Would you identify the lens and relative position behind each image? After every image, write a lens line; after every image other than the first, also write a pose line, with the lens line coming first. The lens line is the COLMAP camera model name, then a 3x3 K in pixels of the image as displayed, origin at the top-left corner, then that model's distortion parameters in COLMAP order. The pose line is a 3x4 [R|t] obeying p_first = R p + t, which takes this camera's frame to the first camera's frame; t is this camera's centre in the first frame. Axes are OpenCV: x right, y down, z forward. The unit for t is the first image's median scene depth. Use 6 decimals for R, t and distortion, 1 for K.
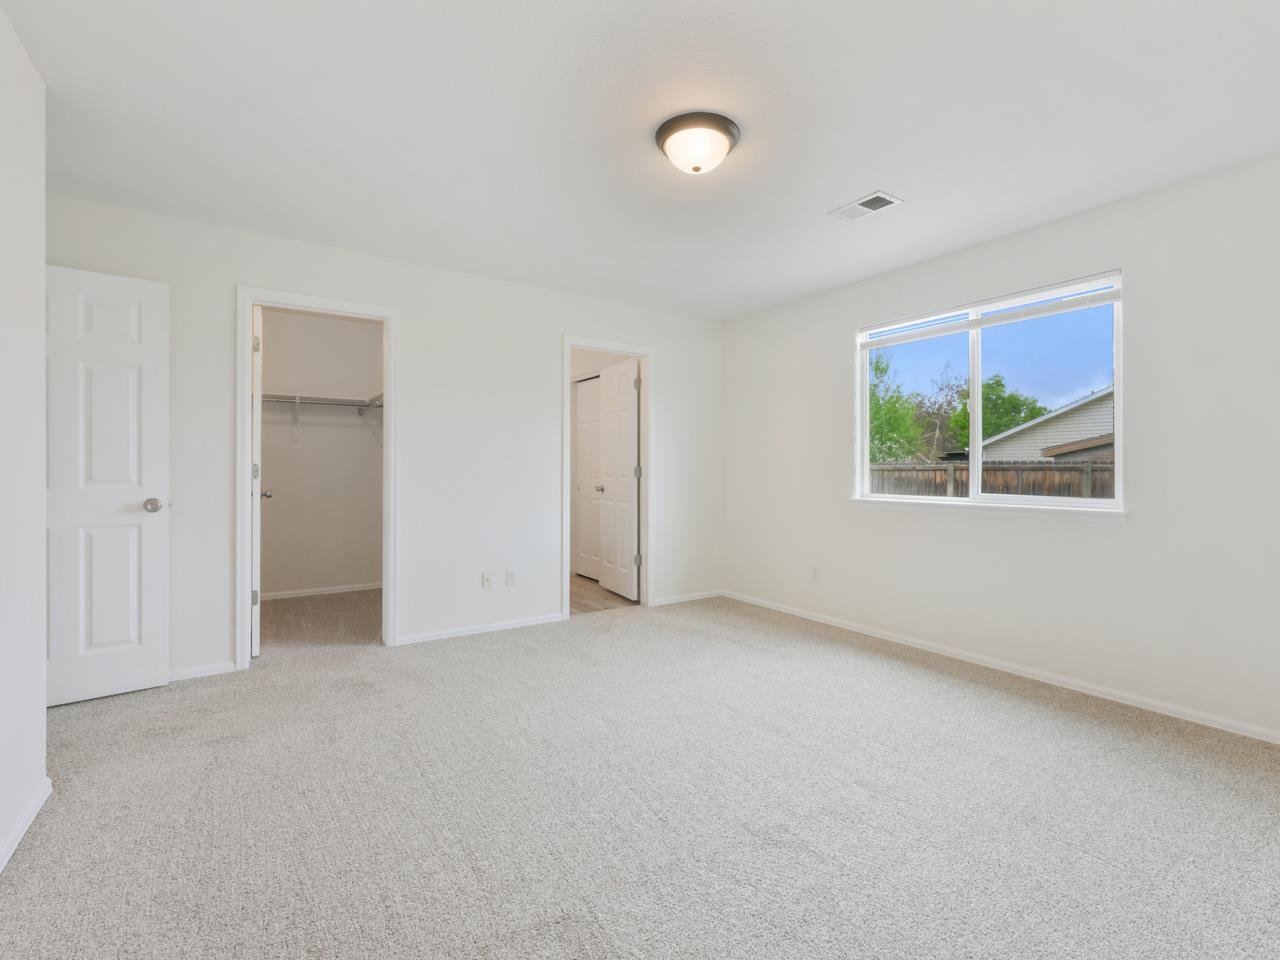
lens RADIAL K [[581.7, 0, 640.0], [0, 581.7, 480.0], [0, 0, 1]] dist [0.001265, 0.000215]
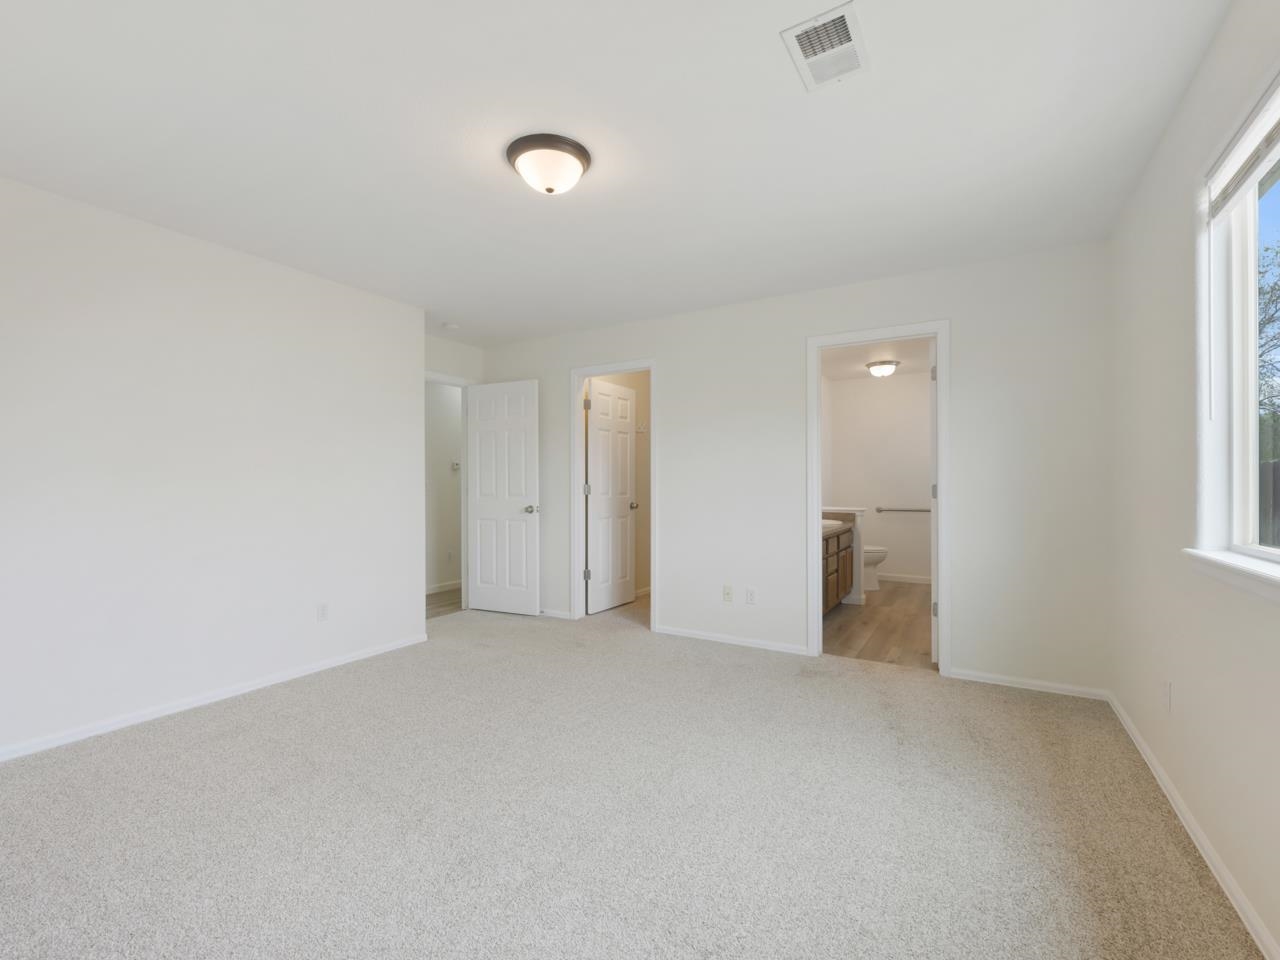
lens RADIAL K [[581.7, 0, 640.0], [0, 581.7, 480.0], [0, 0, 1]] dist [0.001265, 0.000215]
pose [[0.412989, -0.016953, -0.910578, 0.701593], [-0.010049, 0.999681, -0.023170, -0.005457], [0.910681, 0.018719, 0.412687, 0.475832]]
